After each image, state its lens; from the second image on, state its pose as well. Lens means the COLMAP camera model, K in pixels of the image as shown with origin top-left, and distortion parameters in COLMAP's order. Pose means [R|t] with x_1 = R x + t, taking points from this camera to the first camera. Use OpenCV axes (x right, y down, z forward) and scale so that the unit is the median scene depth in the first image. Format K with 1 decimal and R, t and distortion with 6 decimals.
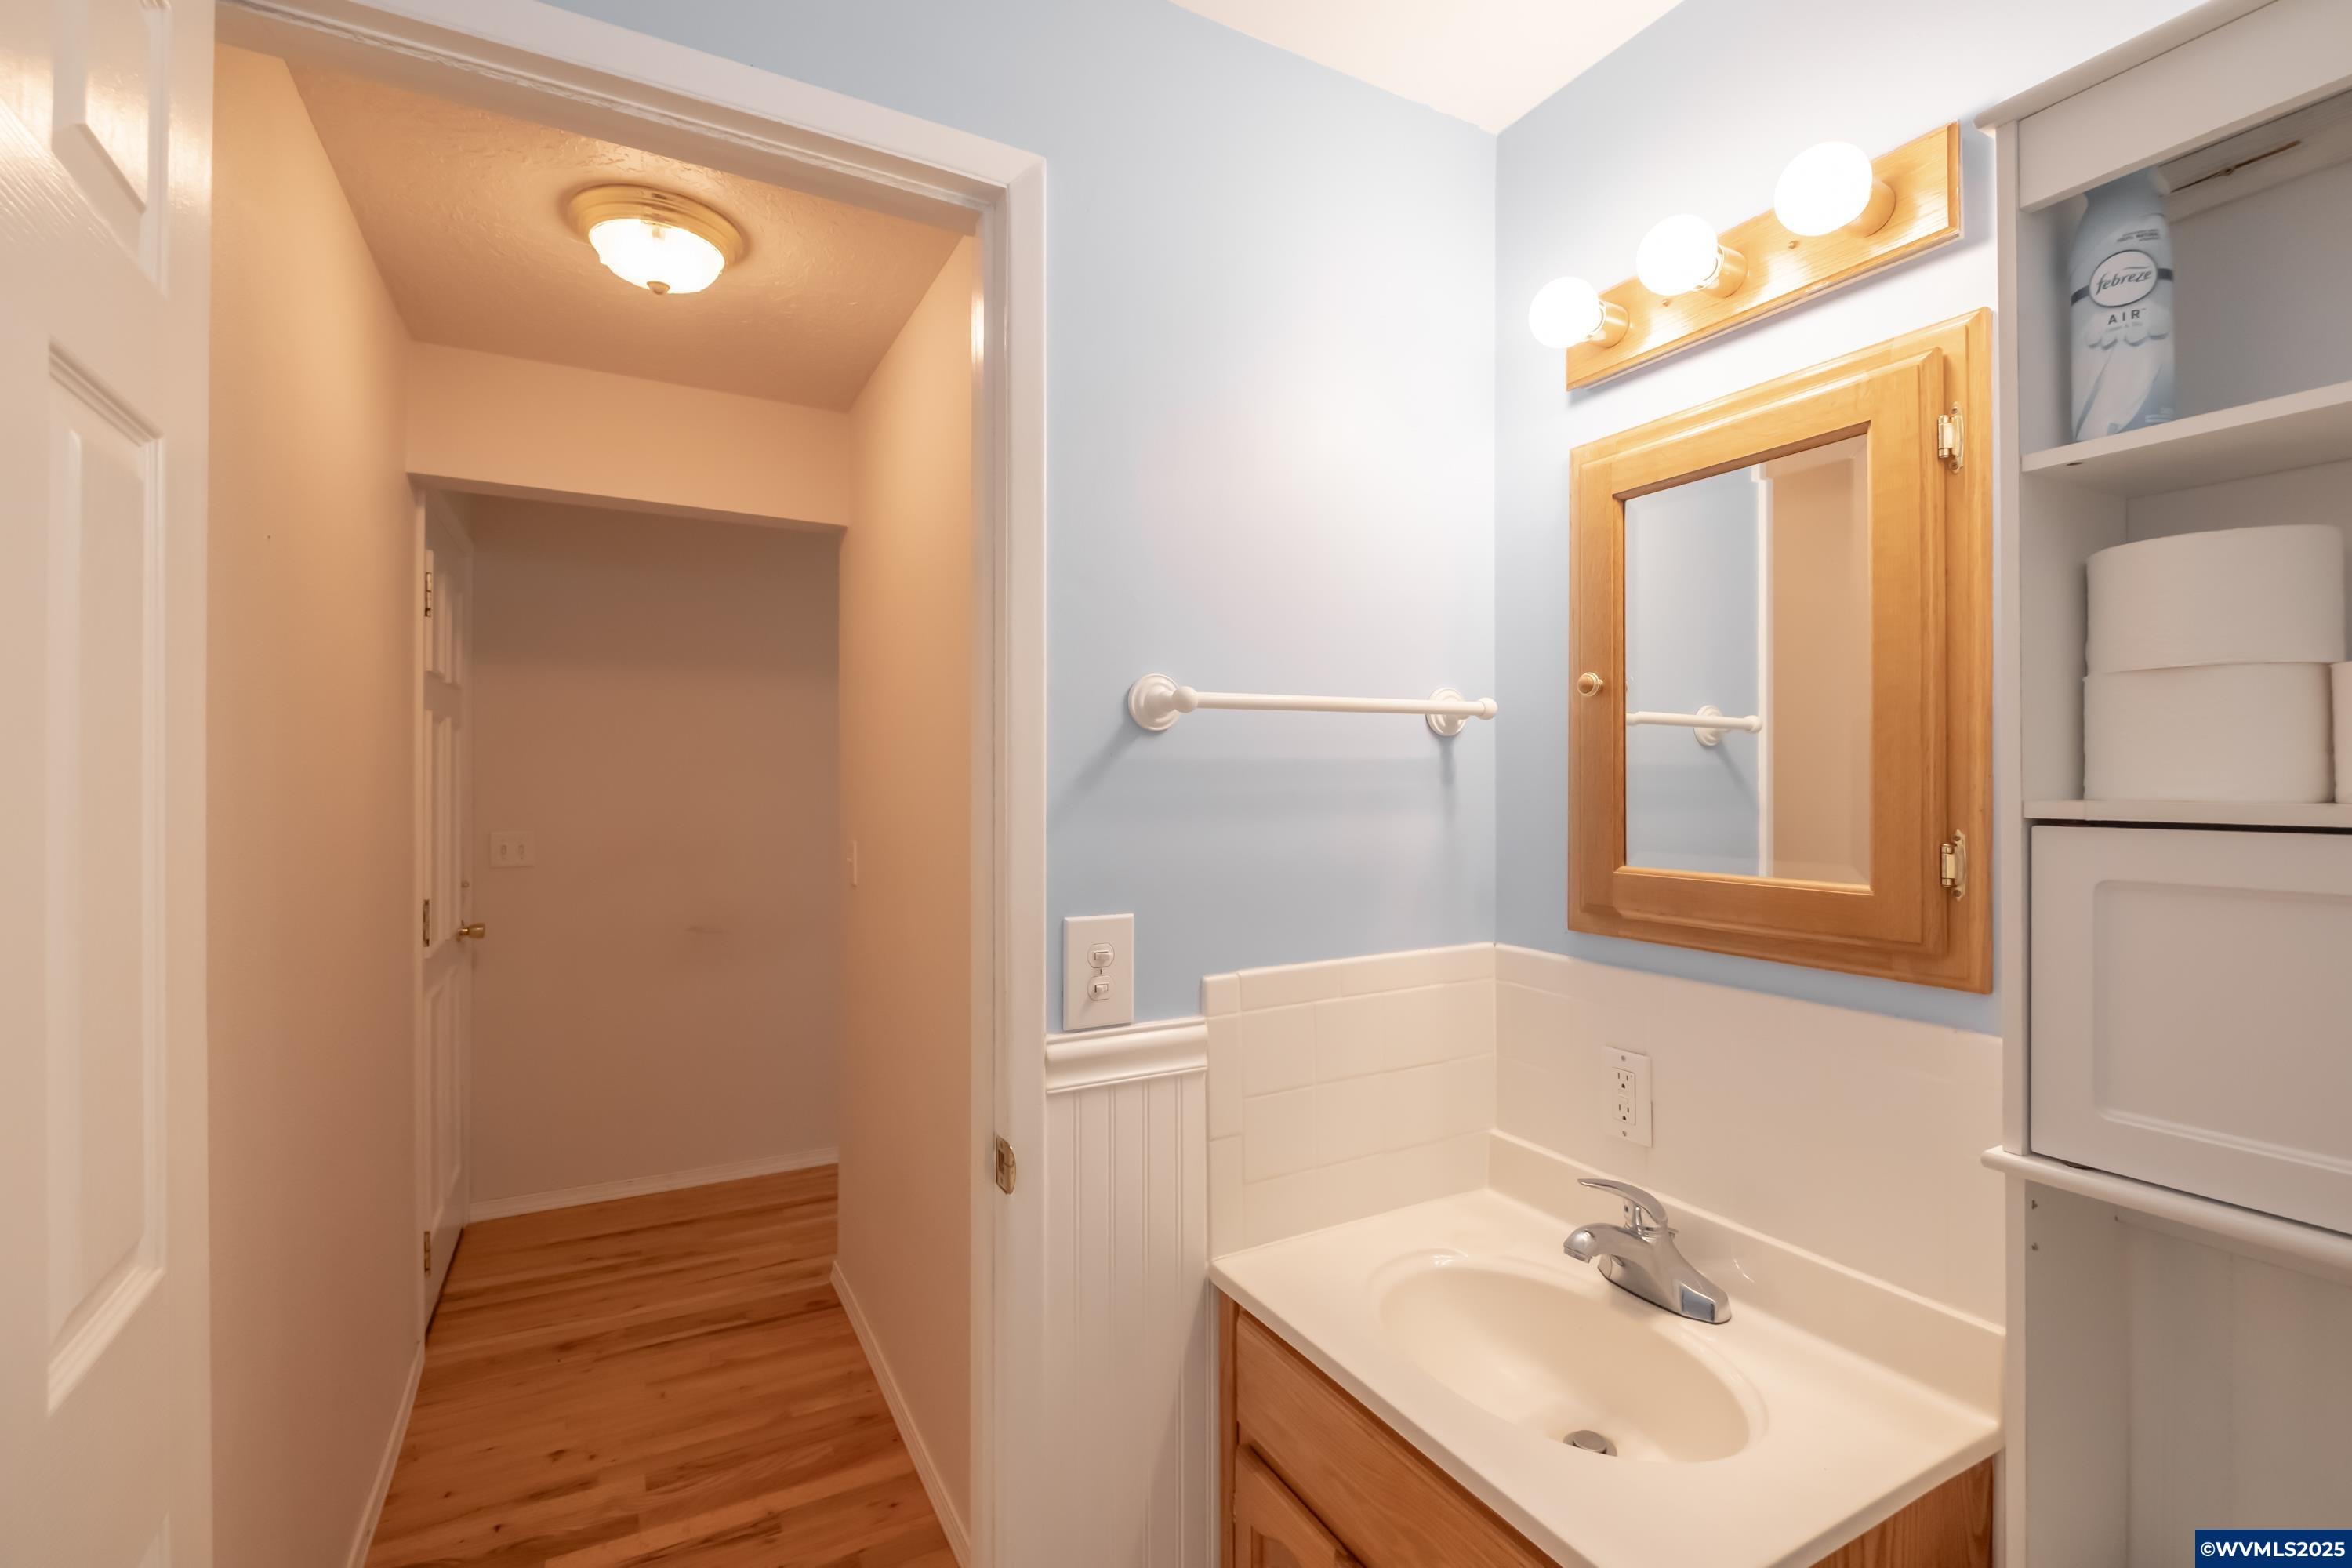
lens RADIAL K [[1036.3, 0, 1195.3], [0, 1036.3, 772.6], [0, 0, 1]] dist [0.000653, -0.002629]
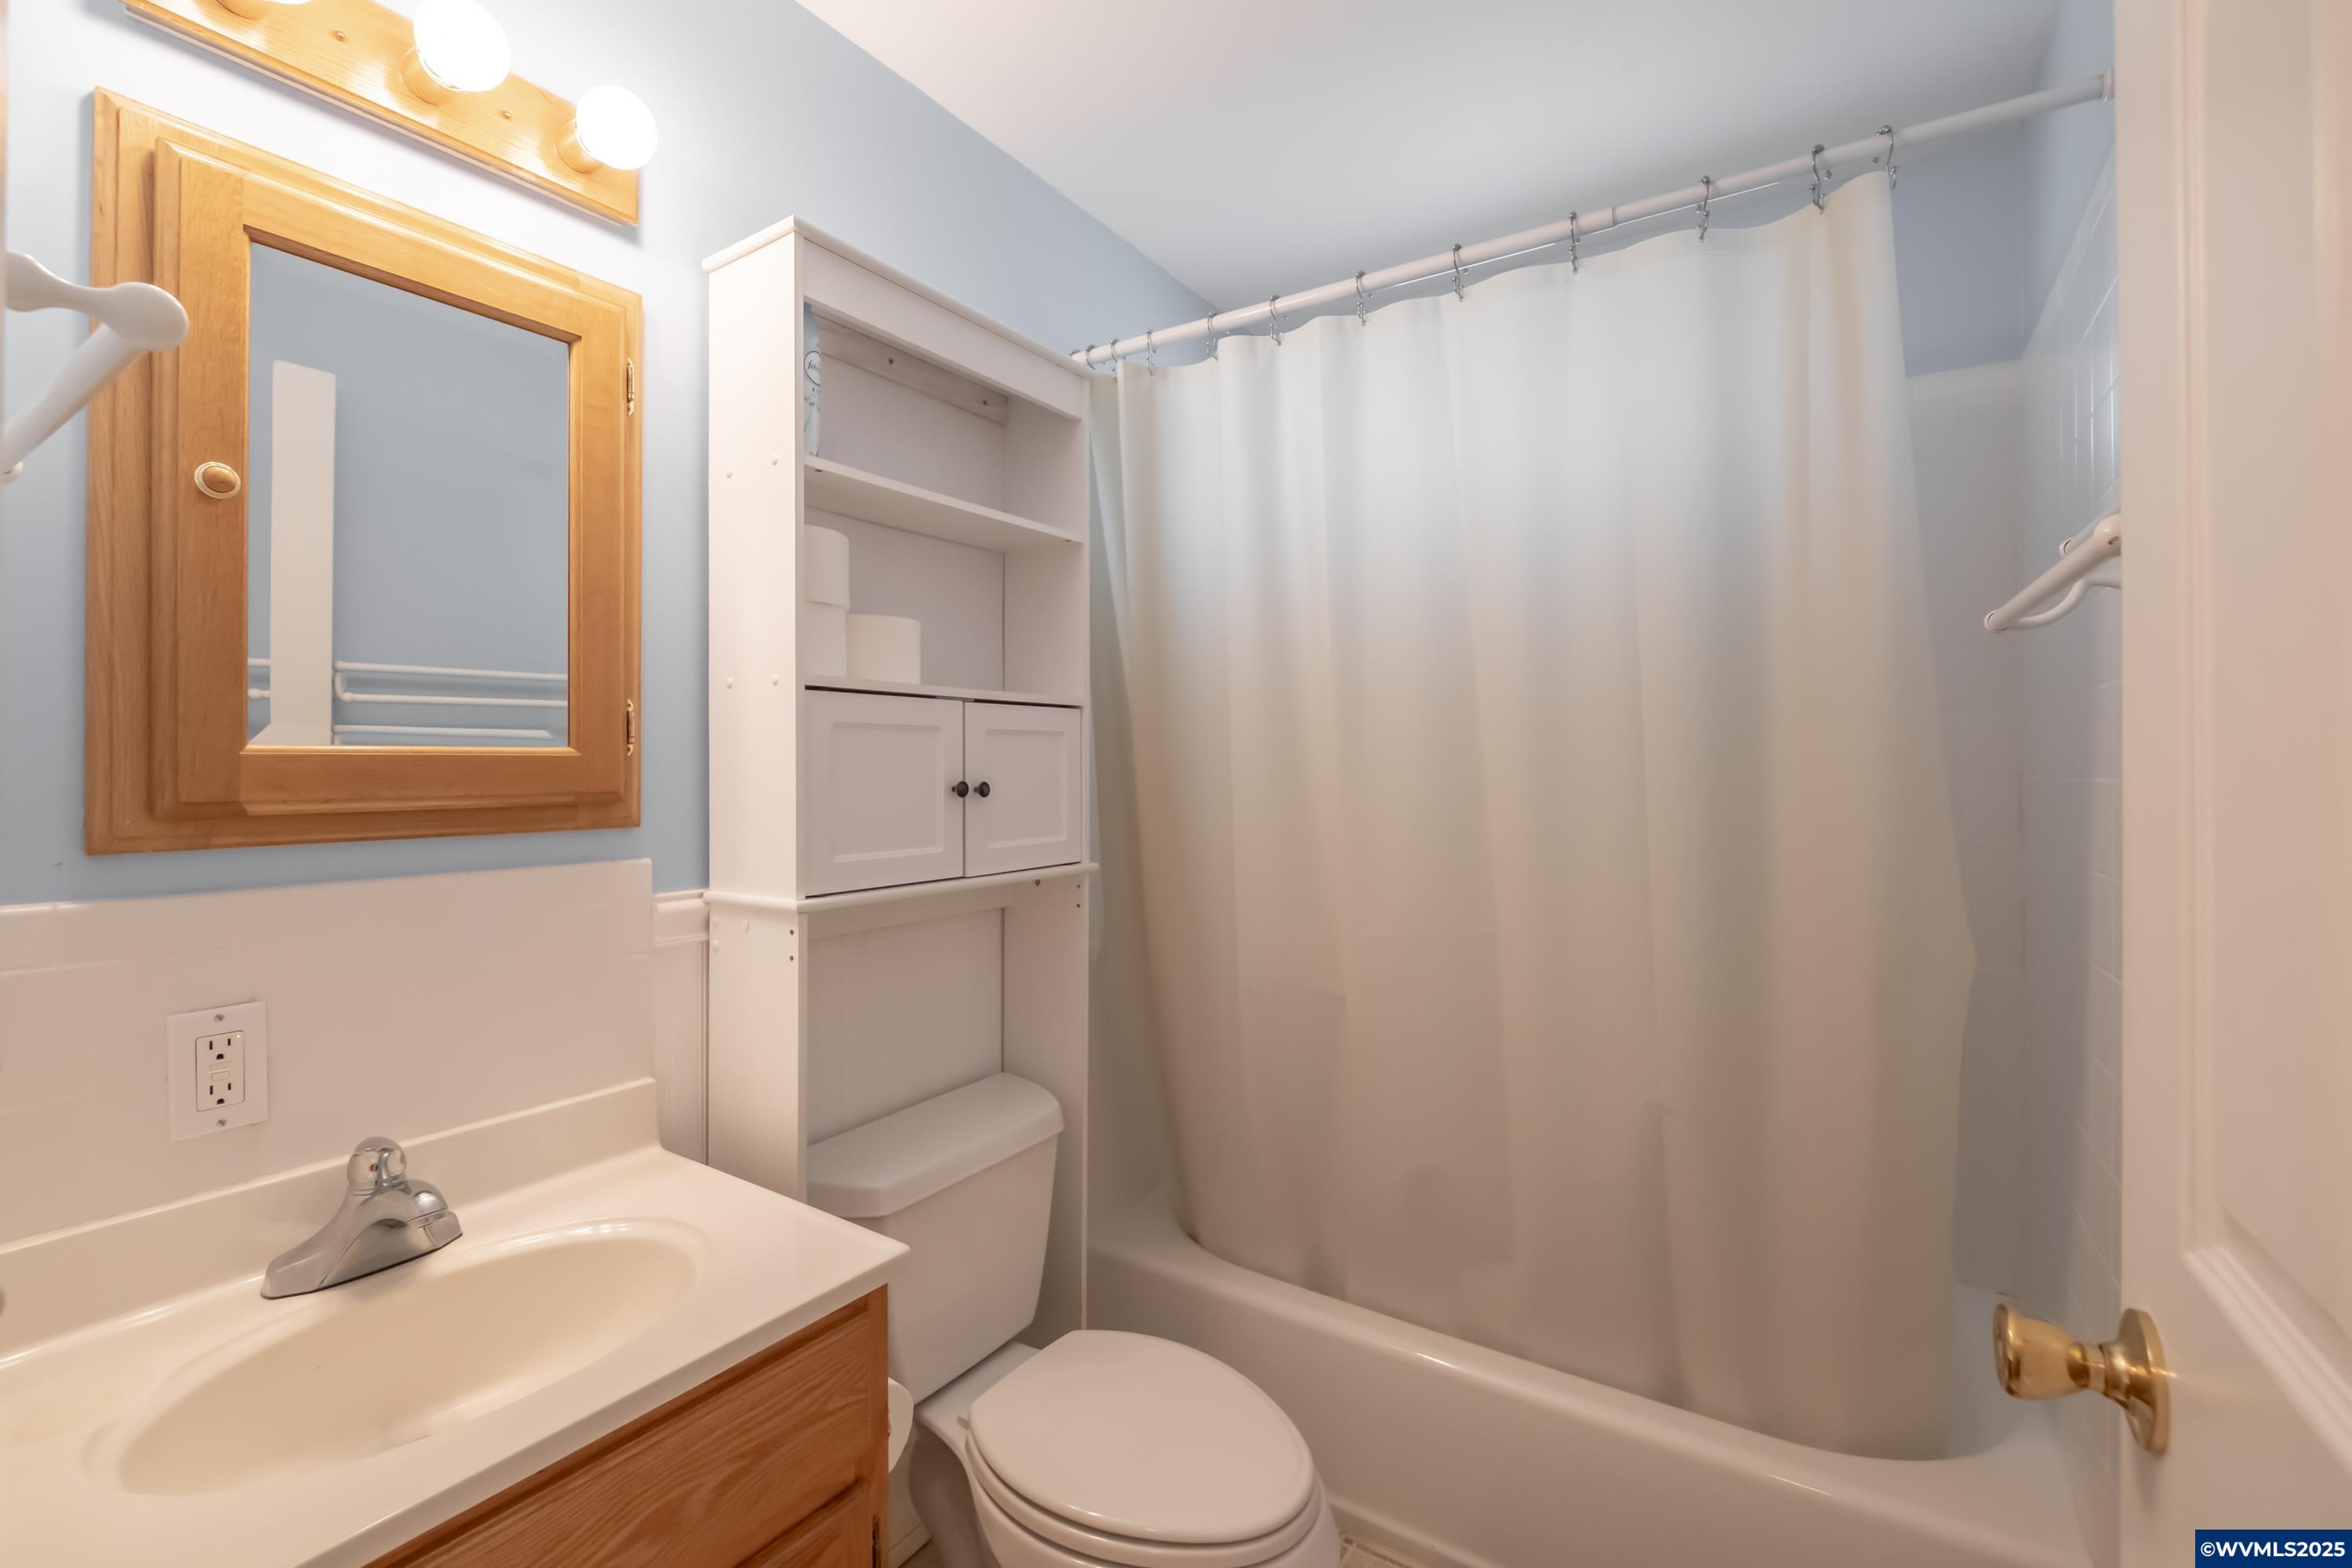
lens RADIAL K [[1036.3, 0, 1193.8], [0, 1036.3, 775.9], [0, 0, 1]] dist [0.000653, -0.002629]
pose [[-0.477424, -0.007056, 0.878644, -0.583425], [-0.000585, 0.999970, 0.007712, 0.115382], [-0.878673, 0.003168, -0.477414, 0.831505]]
